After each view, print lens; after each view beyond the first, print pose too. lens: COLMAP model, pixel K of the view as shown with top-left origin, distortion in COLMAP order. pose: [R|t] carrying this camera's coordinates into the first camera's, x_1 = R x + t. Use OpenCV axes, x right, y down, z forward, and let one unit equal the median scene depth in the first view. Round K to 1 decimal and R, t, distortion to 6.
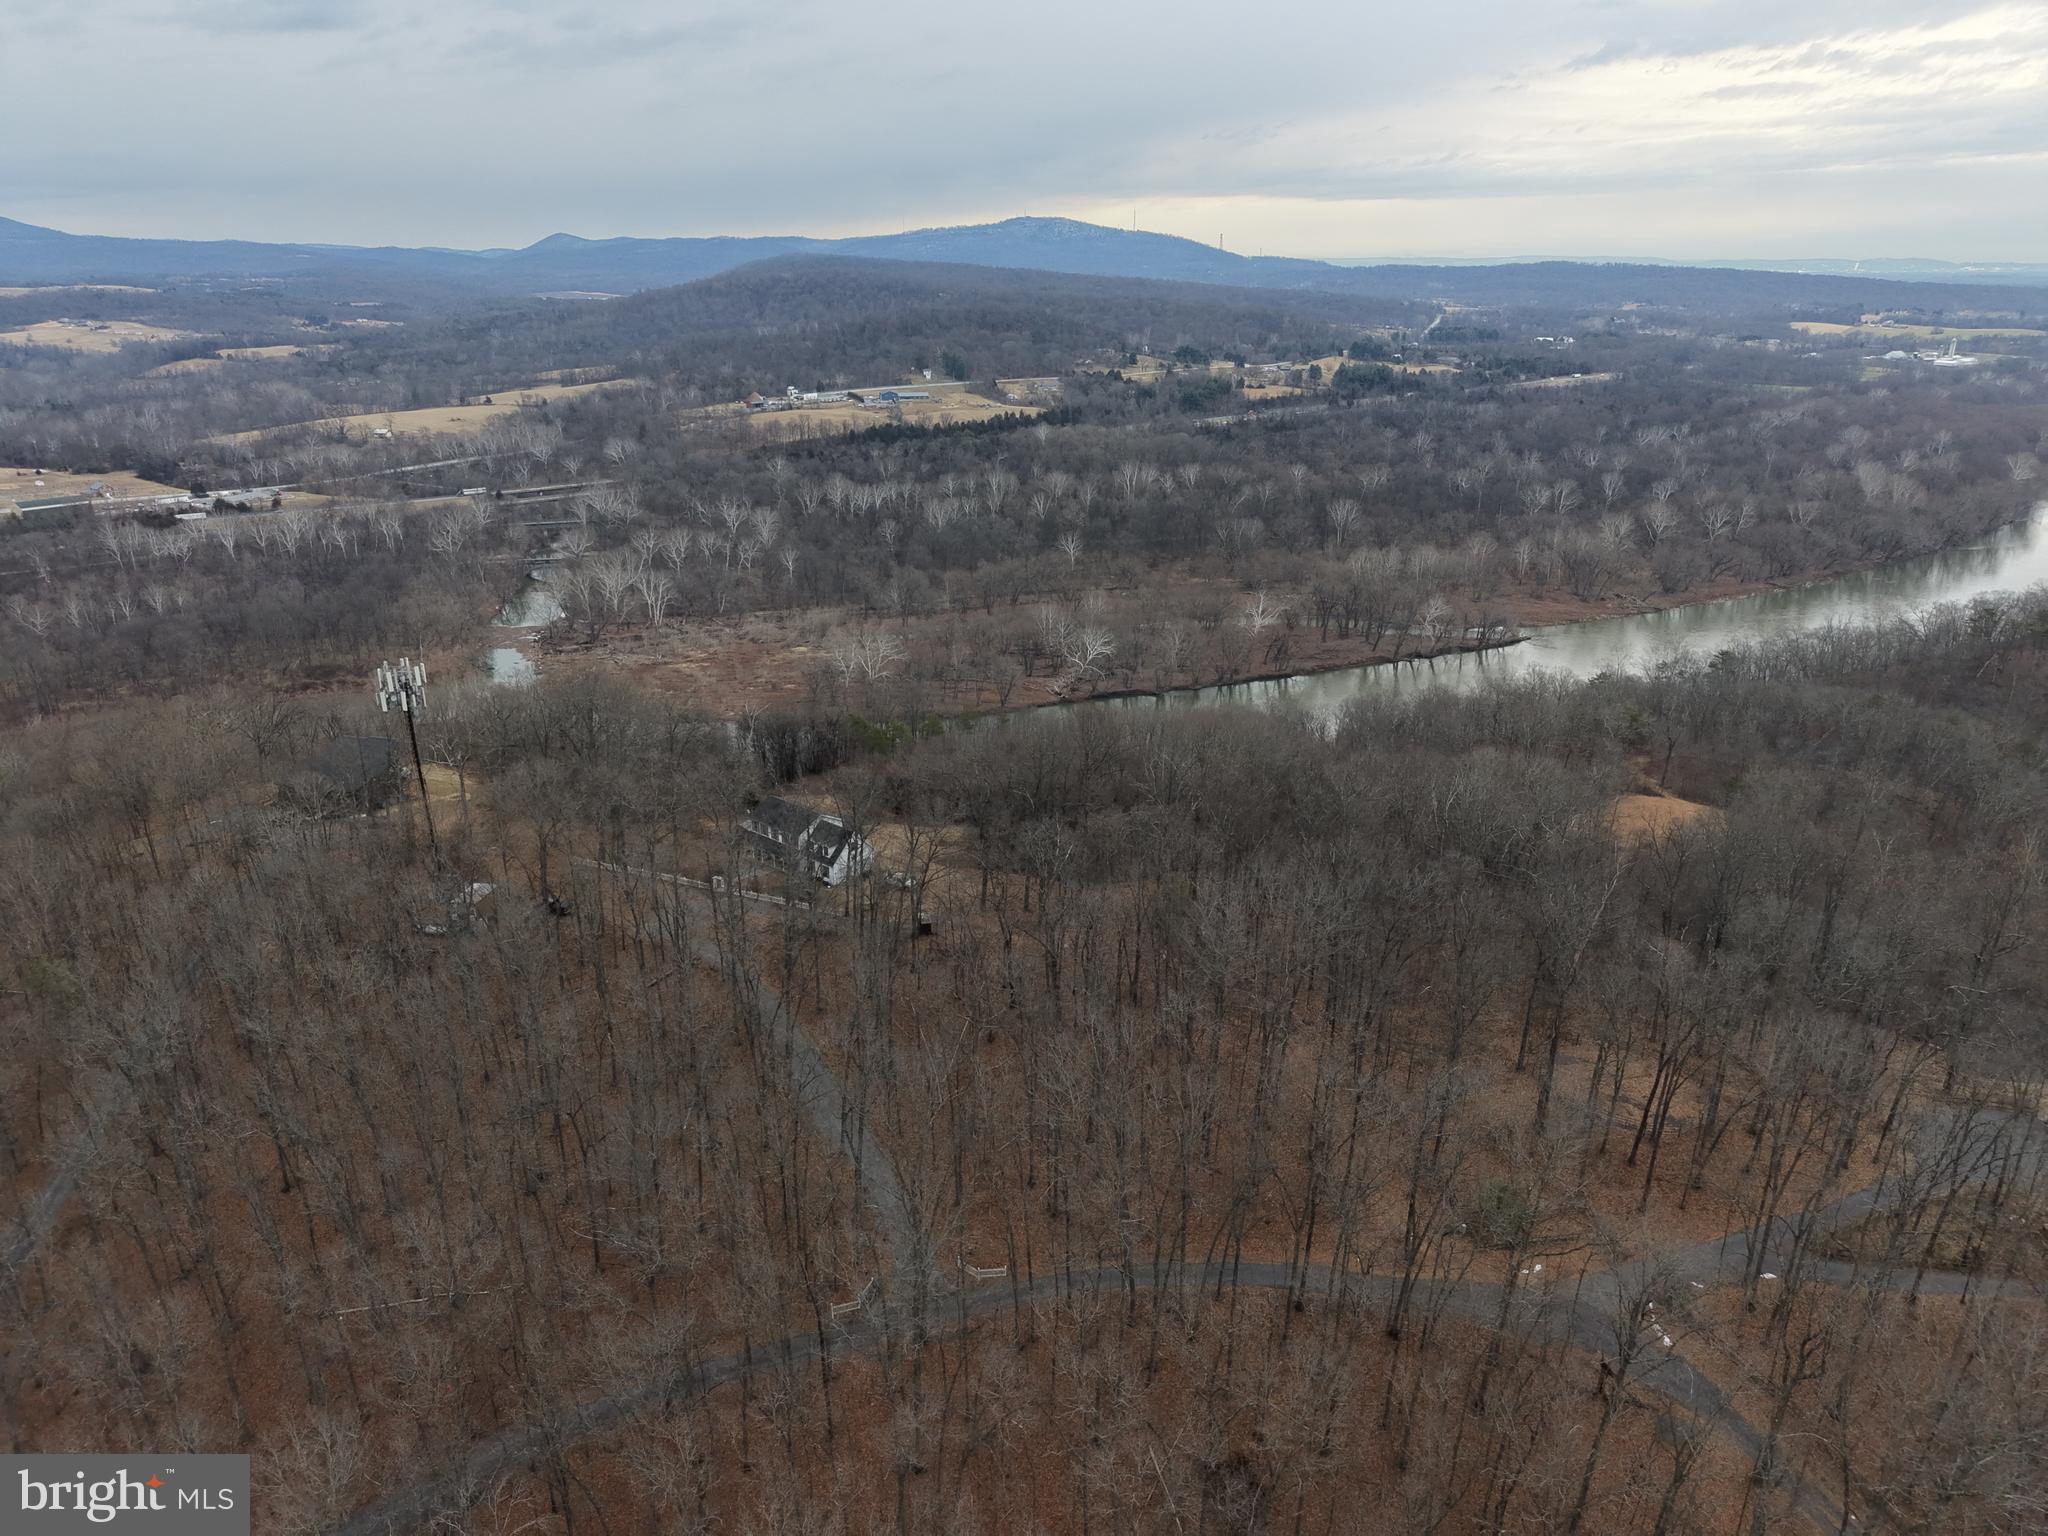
lens RADIAL K [[1371.1, 0, 1025.3], [0, 1371.1, 785.6], [0, 0, 1]] dist [0.014681, -0.013598]
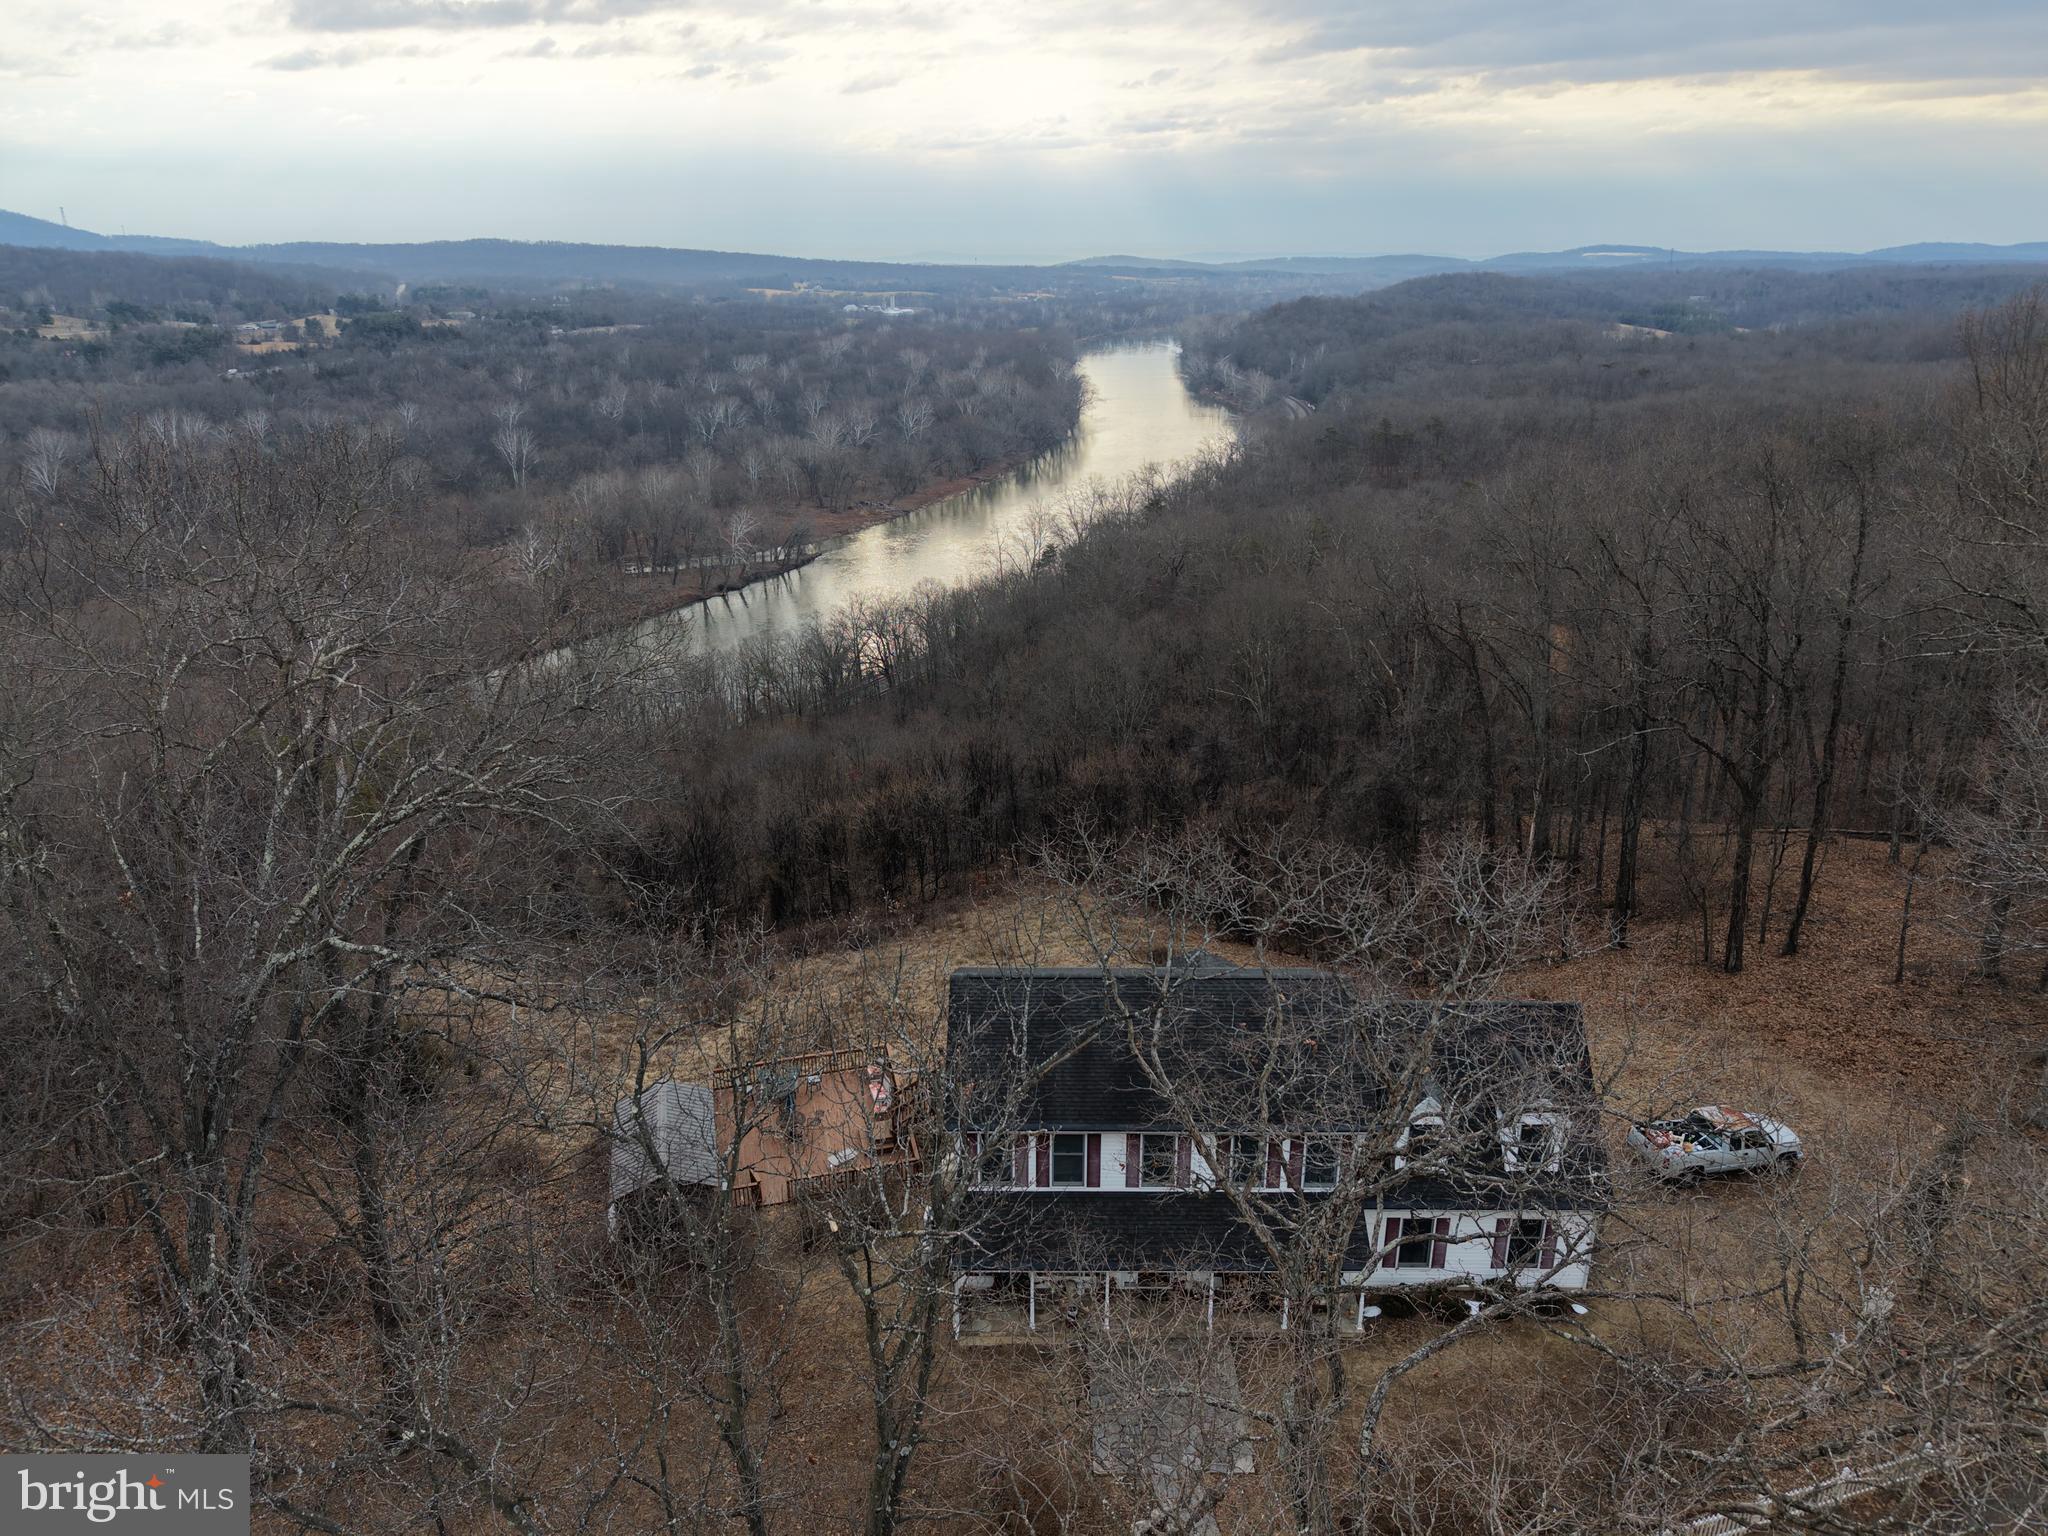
lens RADIAL K [[1371.1, 0, 1027.6], [0, 1371.1, 767.9], [0, 0, 1]] dist [0.014681, -0.013598]
pose [[0.751114, -0.229117, 0.619139, -0.056798], [0.234923, 0.969218, 0.073666, -0.006299], [-0.616959, 0.090118, 0.781819, 0.163917]]
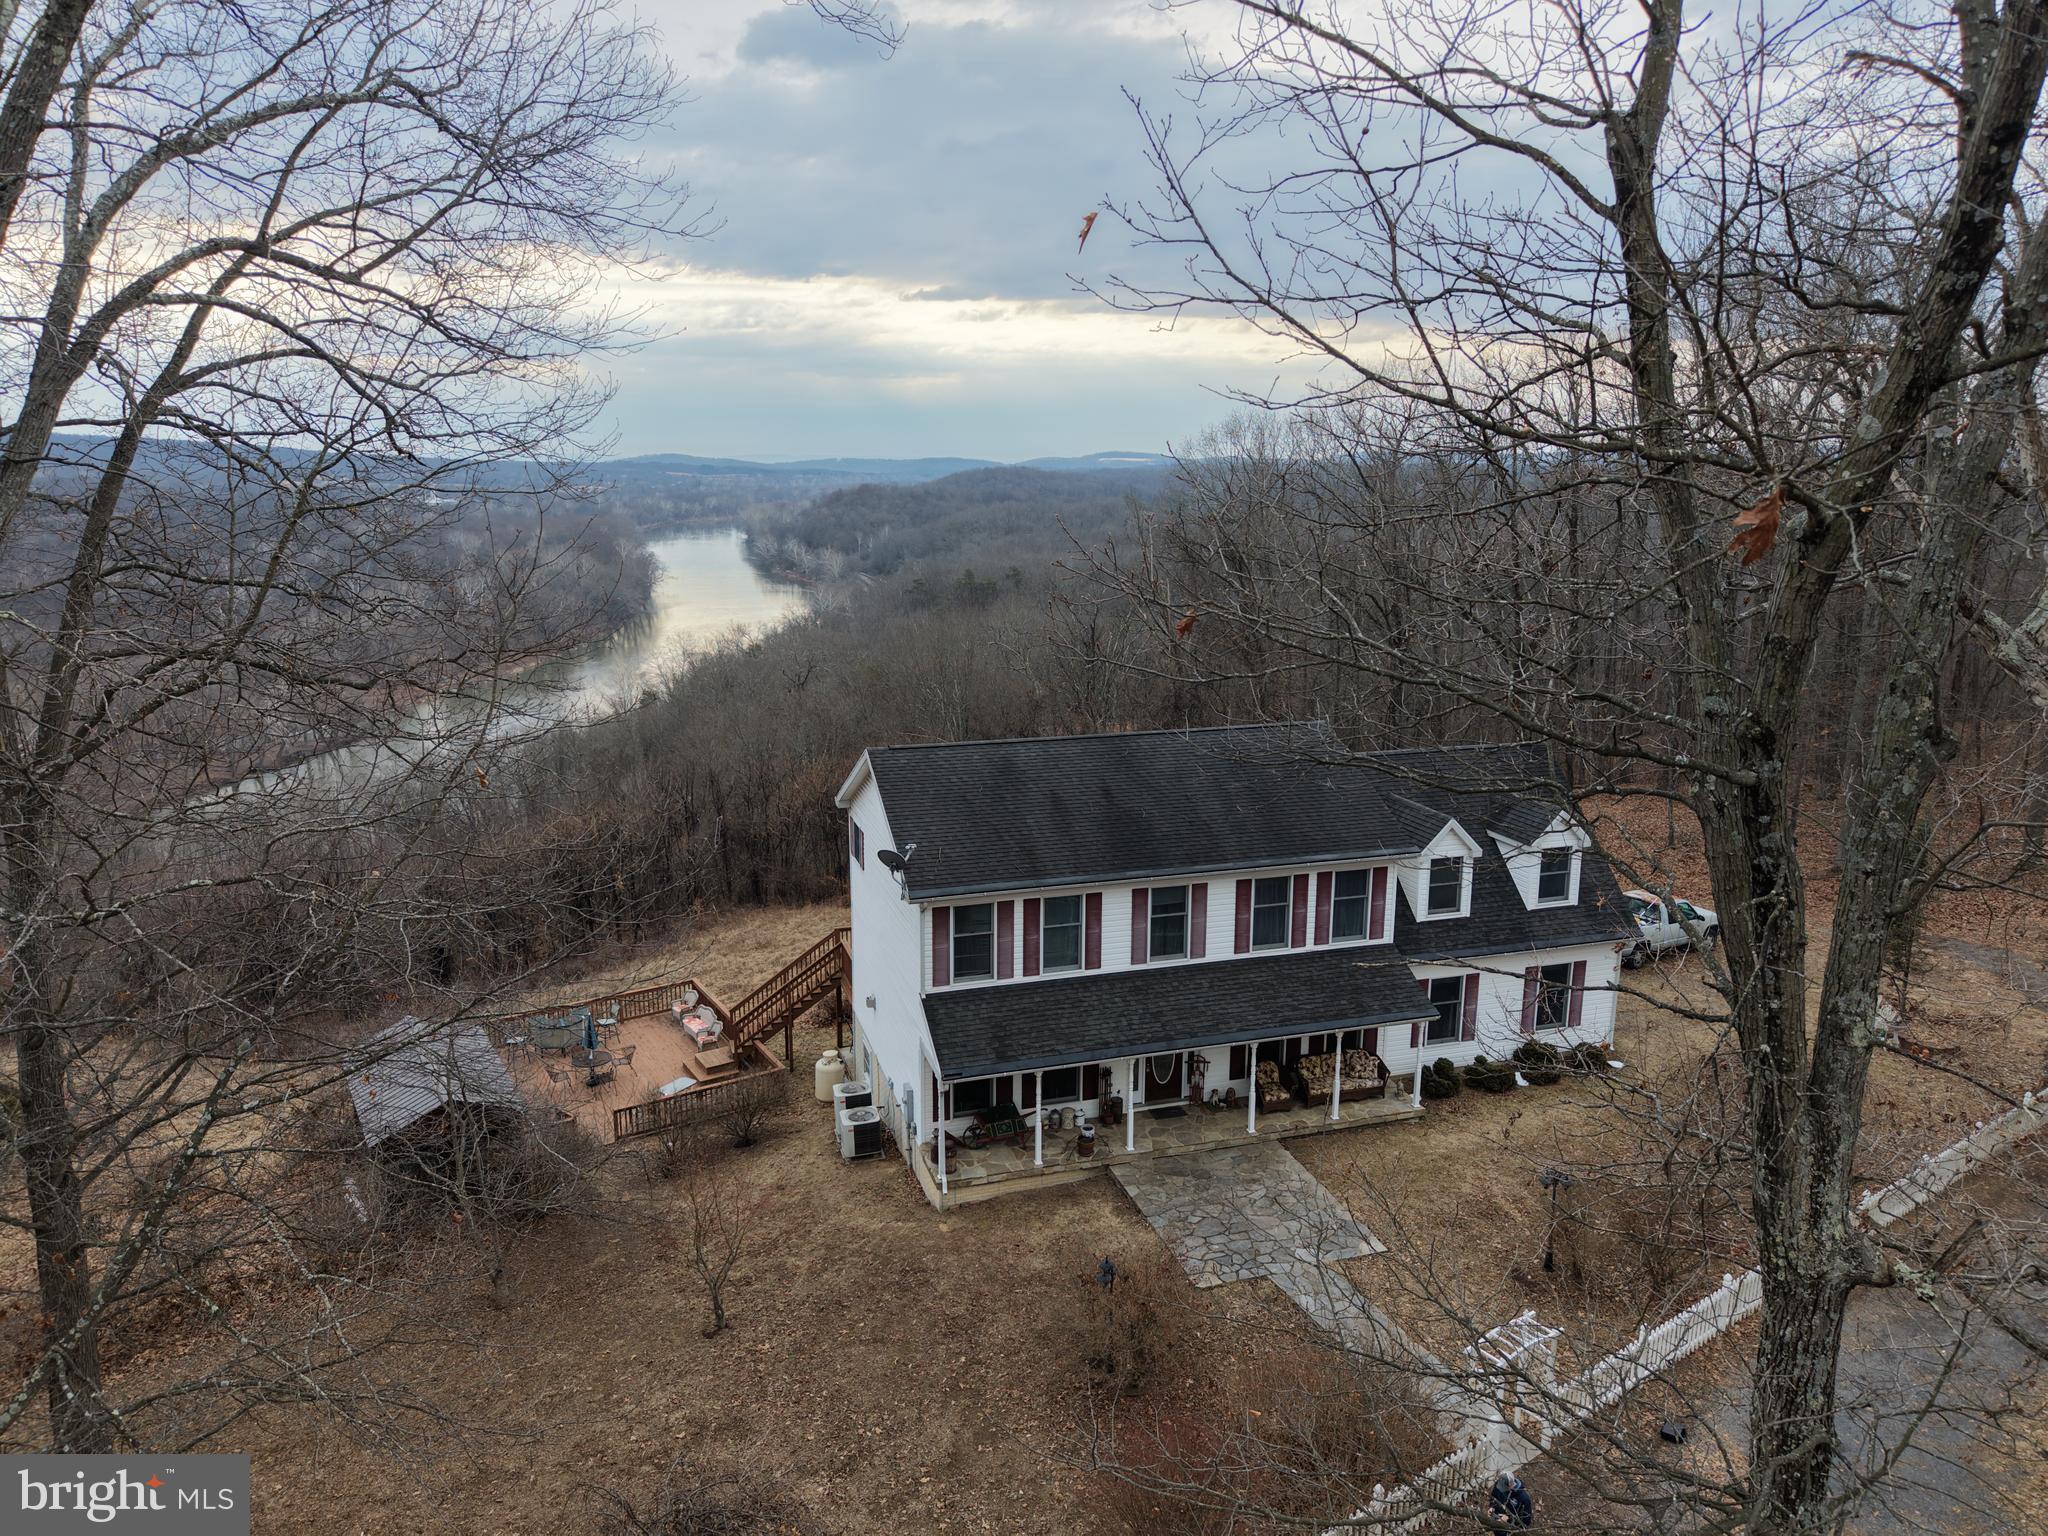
lens RADIAL K [[1371.1, 0, 1028.3], [0, 1371.1, 751.5], [0, 0, 1]] dist [0.014681, -0.013598]
pose [[0.512252, -0.171521, 0.841533, -0.059242], [0.297225, 0.954710, 0.013664, 0.002267], [-0.805764, 0.243126, 0.540032, 0.176668]]
